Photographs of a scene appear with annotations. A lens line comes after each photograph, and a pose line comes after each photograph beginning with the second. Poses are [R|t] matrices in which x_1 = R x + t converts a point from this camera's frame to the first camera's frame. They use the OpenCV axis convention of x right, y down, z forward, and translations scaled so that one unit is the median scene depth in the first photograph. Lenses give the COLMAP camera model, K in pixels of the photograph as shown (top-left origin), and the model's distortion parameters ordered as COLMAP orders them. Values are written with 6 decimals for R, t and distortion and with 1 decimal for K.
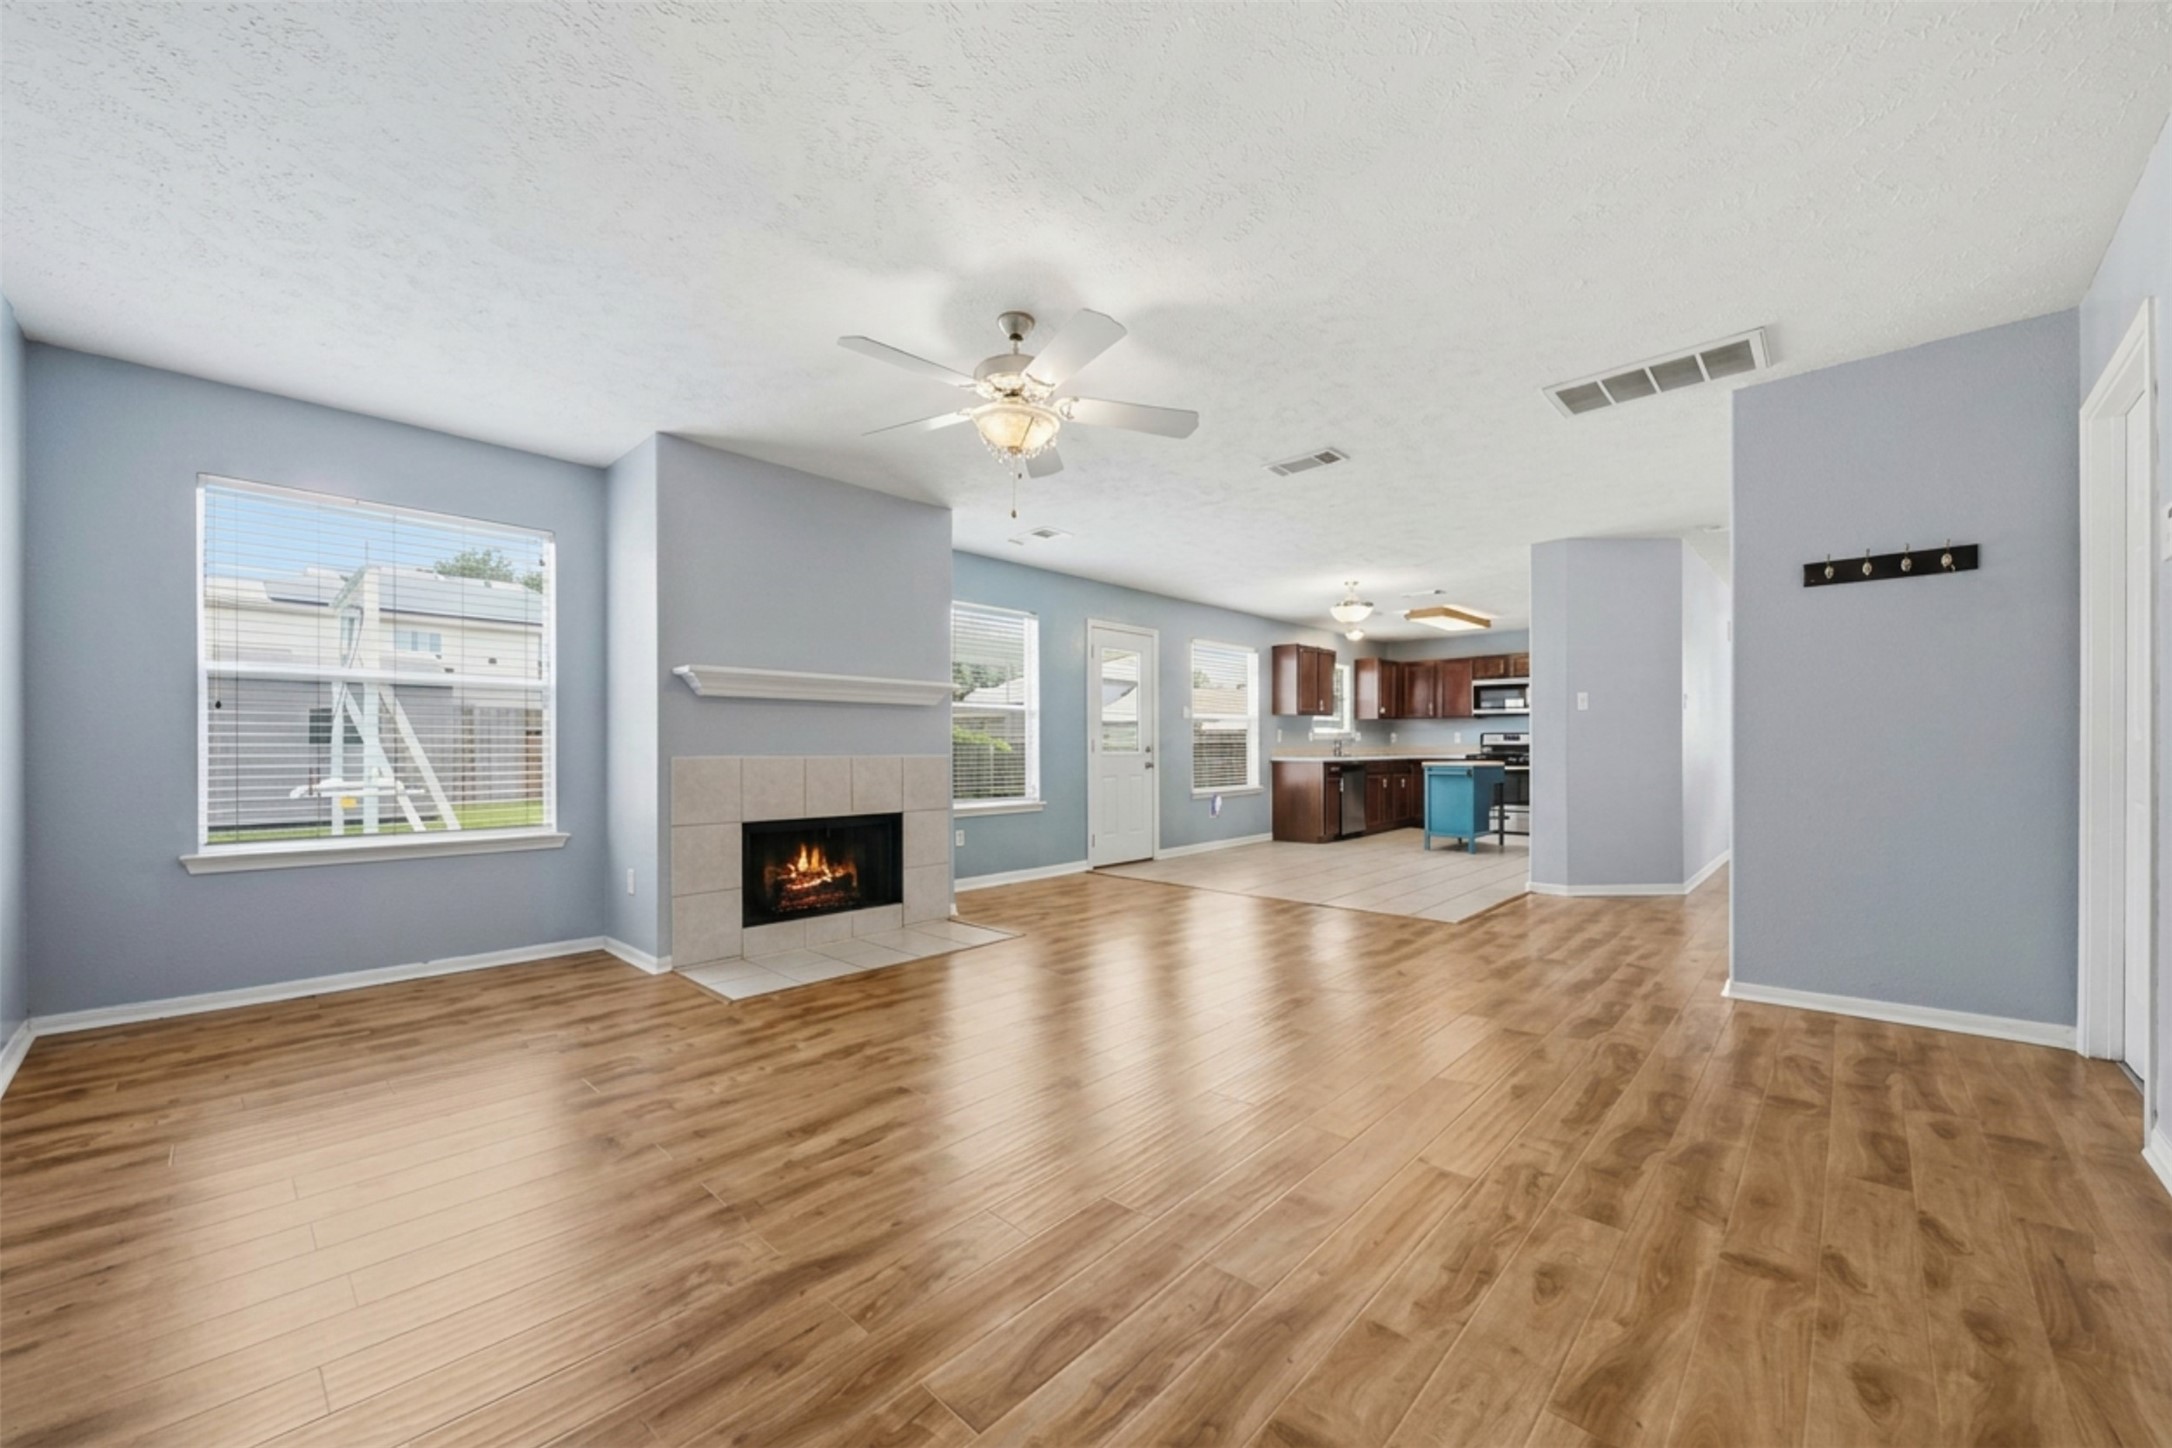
lens RADIAL K [[794.2, 0, 1101.1], [0, 794.2, 737.3], [0, 0, 1]] dist [0.000655, 0.000014]
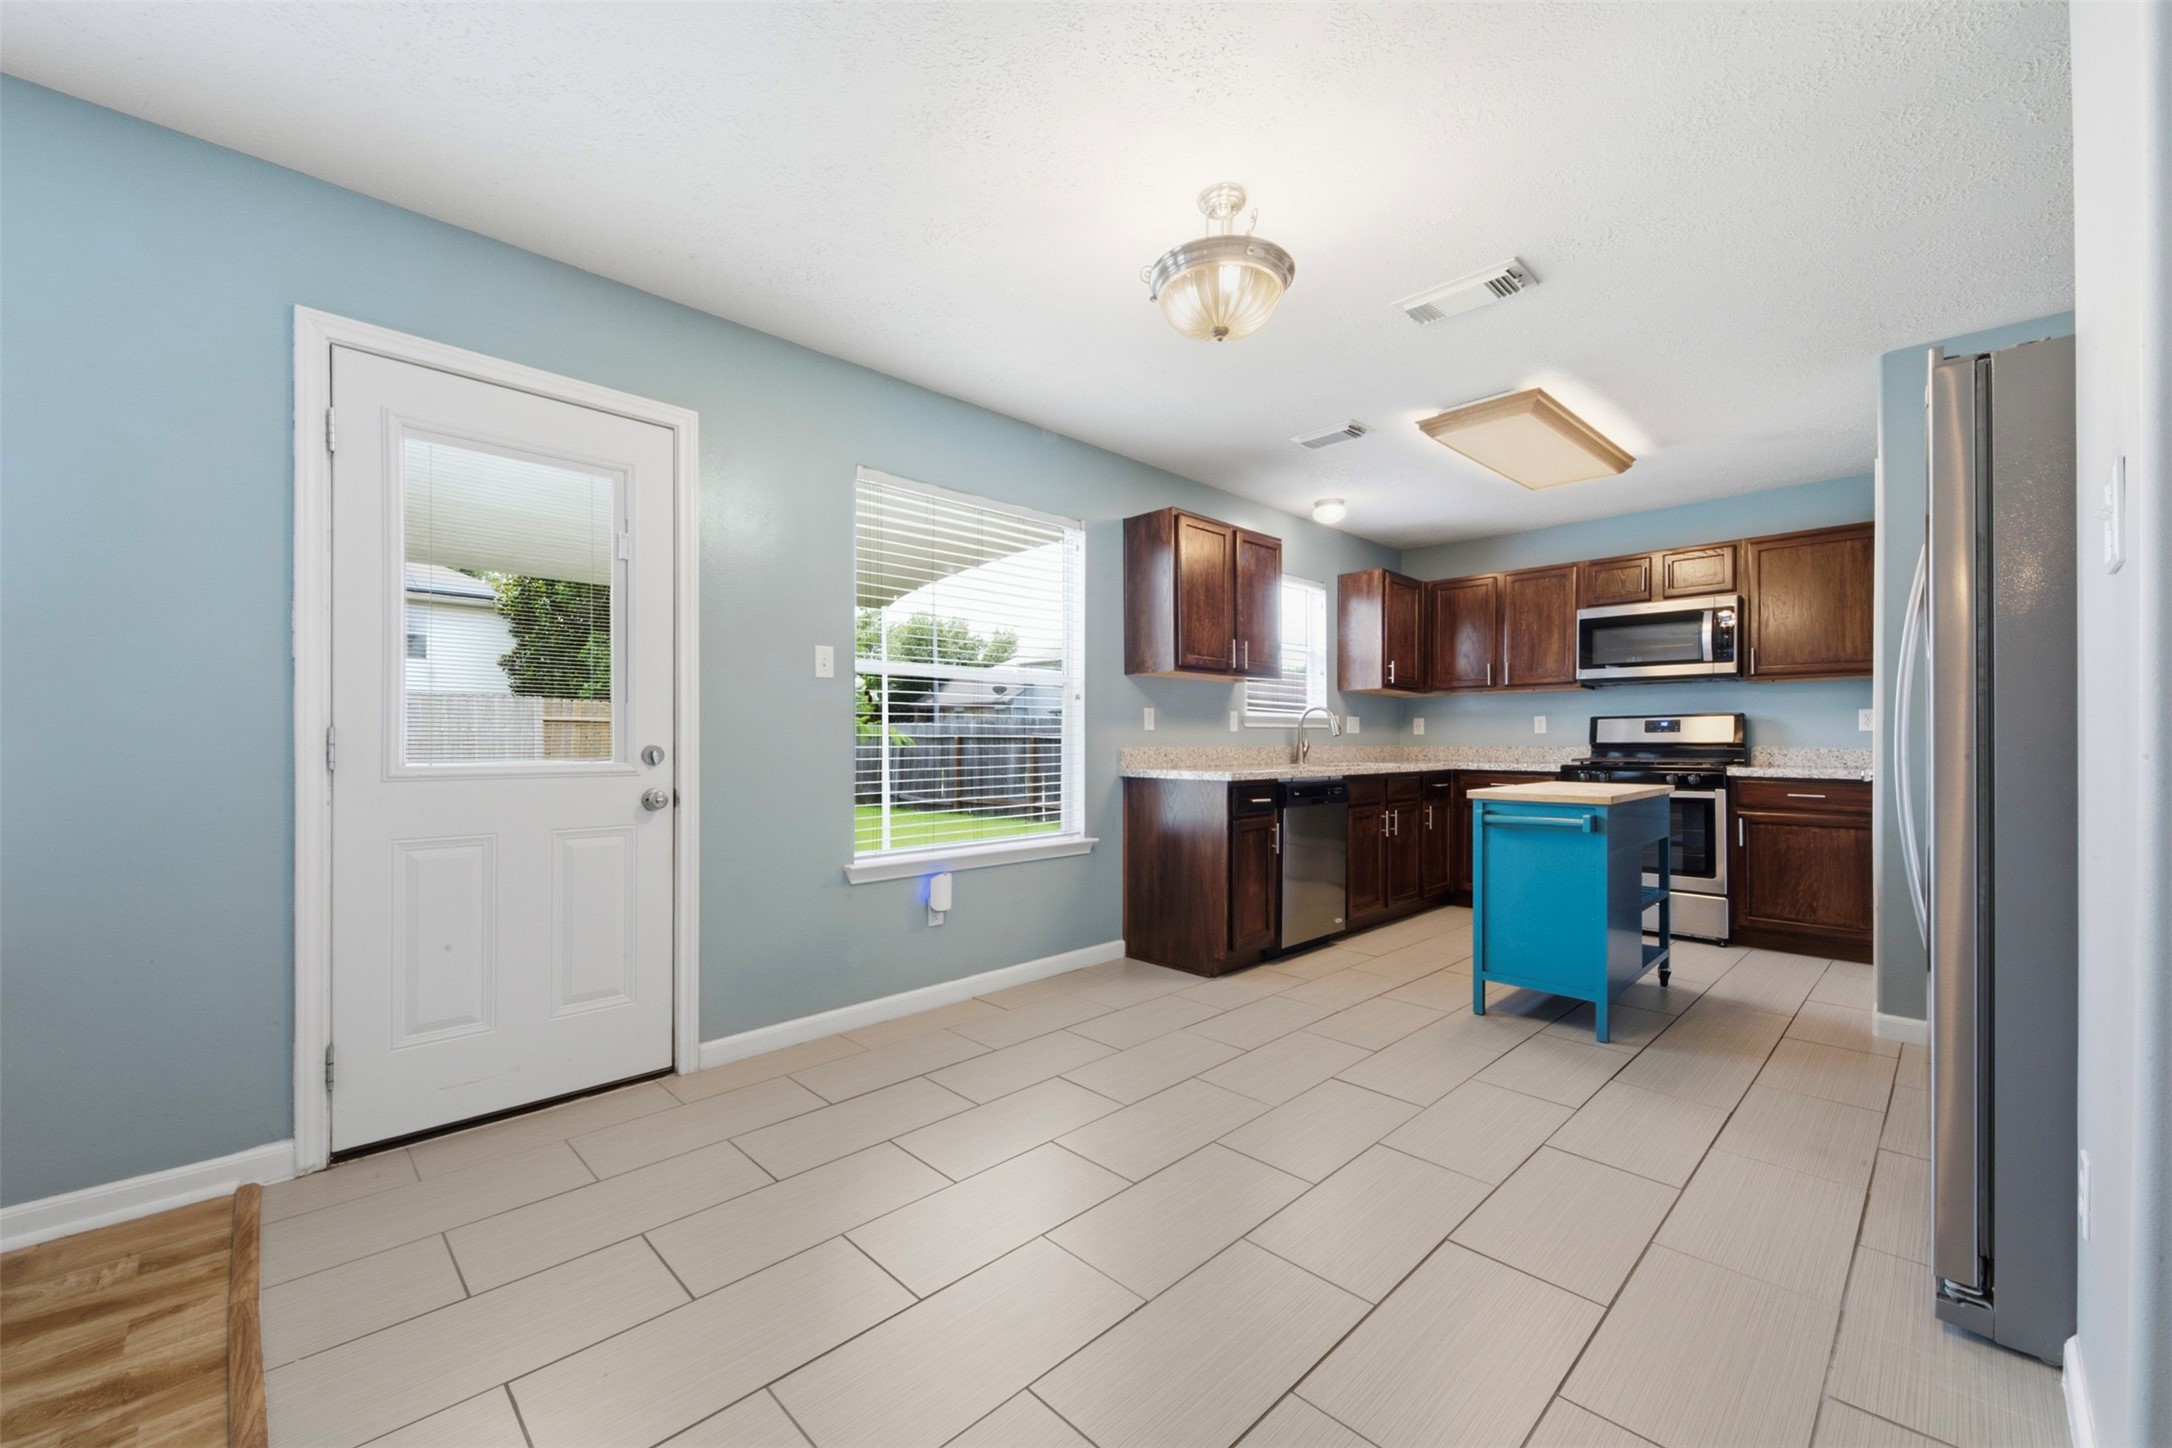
lens RADIAL K [[859.7, 0, 1086.0], [0, 859.7, 724.0], [0, 0, 1]] dist [0.000500, 0.000012]
pose [[0.999042, 0.006573, -0.043257, 0.207650], [-0.006653, 0.999976, -0.001708, 0.000249], [0.043245, 0.001994, 0.999063, 0.499665]]
